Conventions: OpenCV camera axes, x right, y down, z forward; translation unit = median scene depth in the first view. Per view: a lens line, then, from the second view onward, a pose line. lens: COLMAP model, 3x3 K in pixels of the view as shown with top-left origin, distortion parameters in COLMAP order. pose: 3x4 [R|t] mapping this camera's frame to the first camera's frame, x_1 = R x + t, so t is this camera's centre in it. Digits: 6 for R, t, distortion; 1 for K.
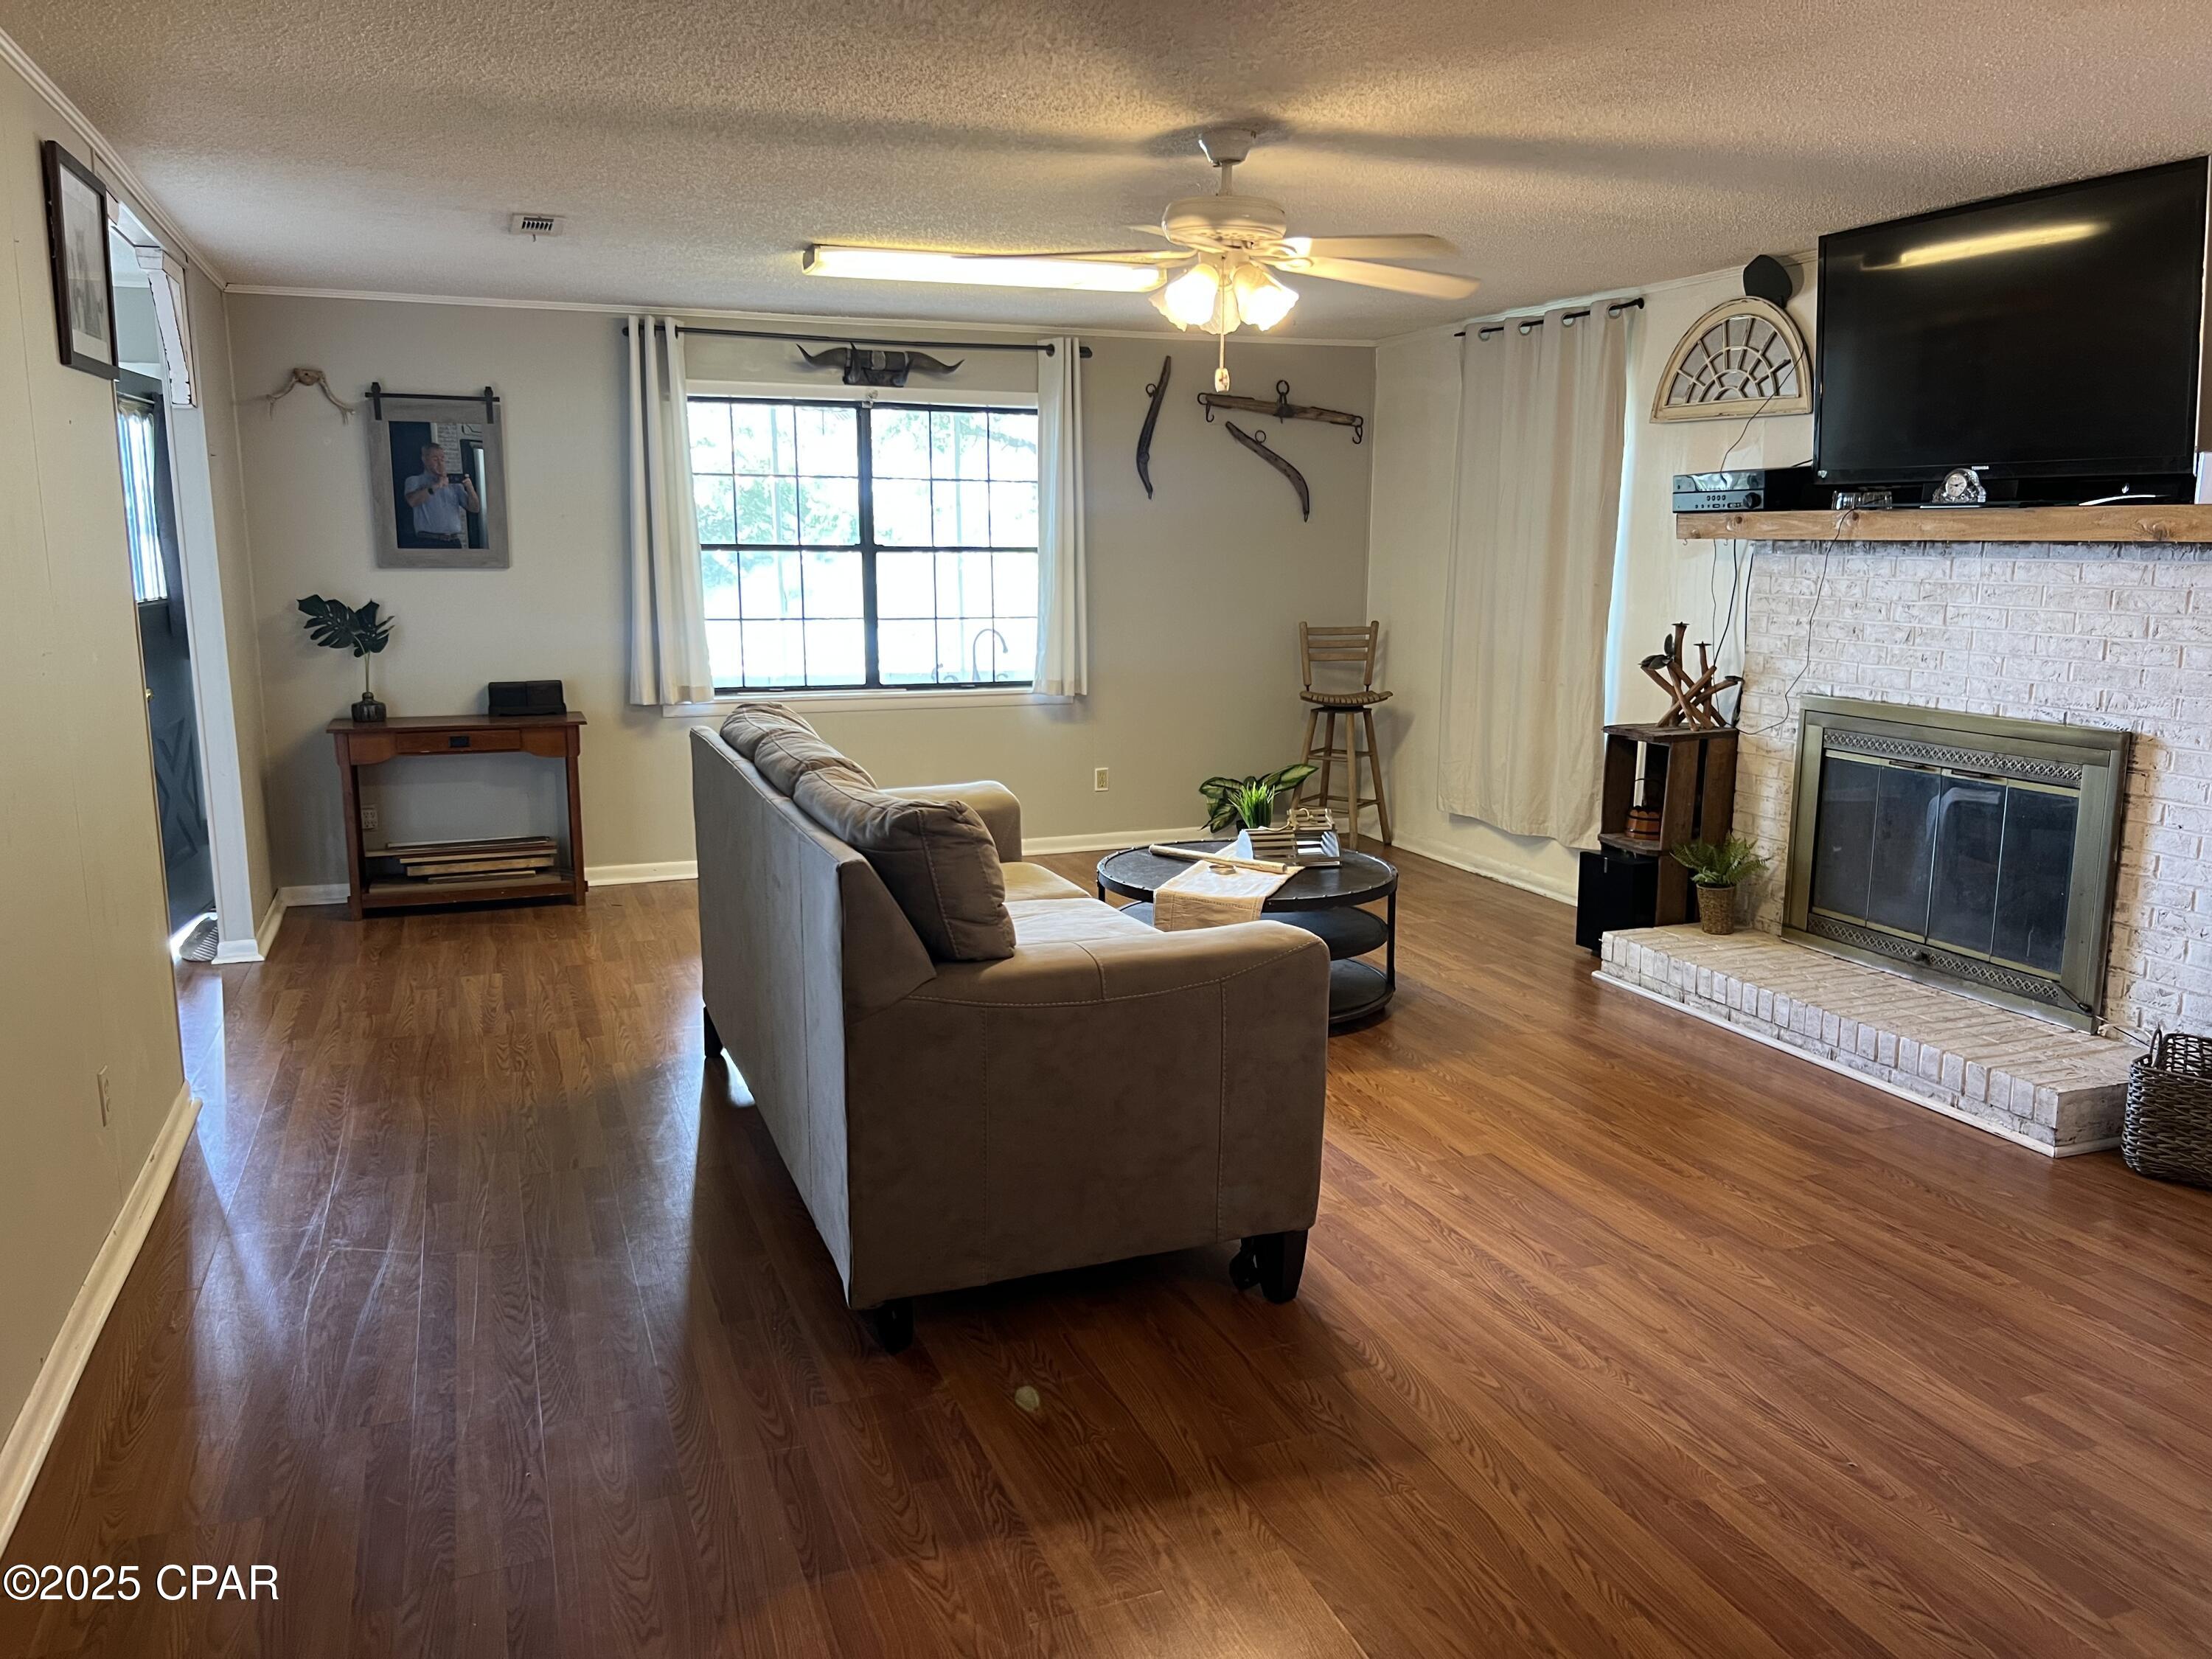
lens RADIAL K [[1733.3, 0, 1114.1], [0, 1733.3, 848.3], [0, 0, 1]] dist [0.060149, -0.083244]
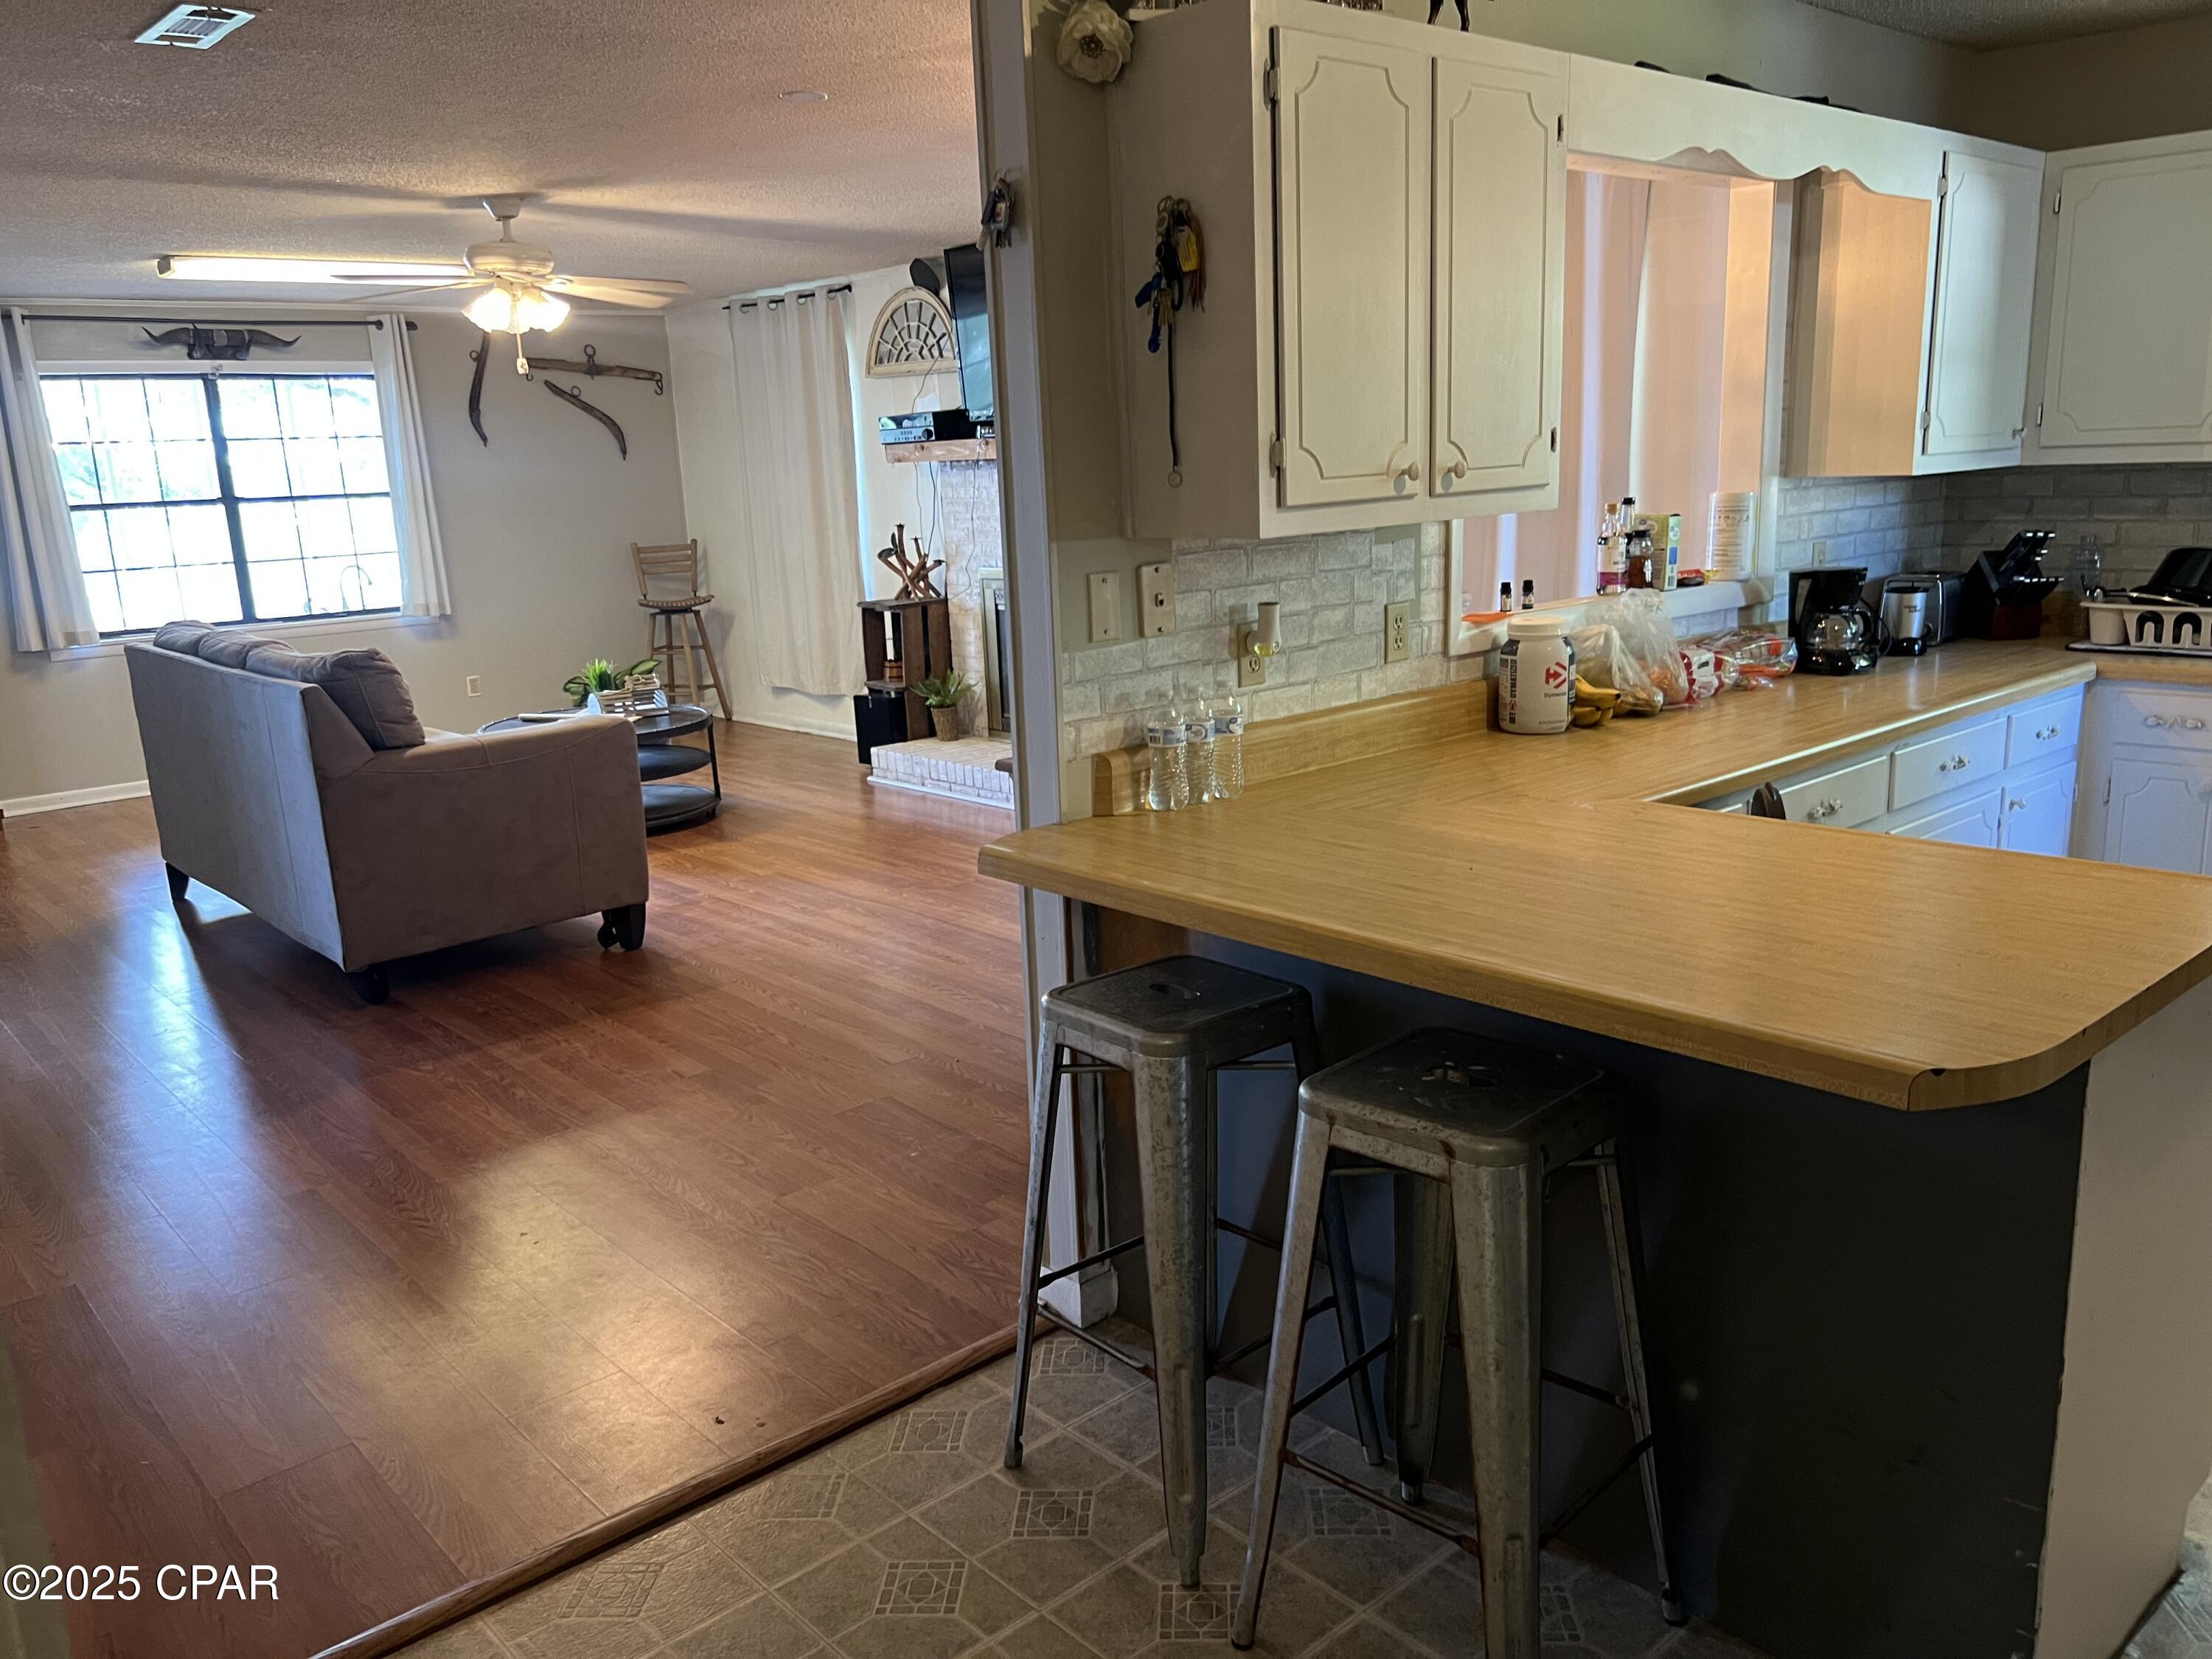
lens RADIAL K [[1733.3, 0, 1137.3], [0, 1733.3, 862.4], [0, 0, 1]] dist [0.060149, -0.083244]
pose [[0.933806, -0.124813, 0.335304, 0.000593], [0.109816, 0.991928, 0.063401, 0.071414], [-0.340510, -0.022382, 0.939974, -0.373186]]
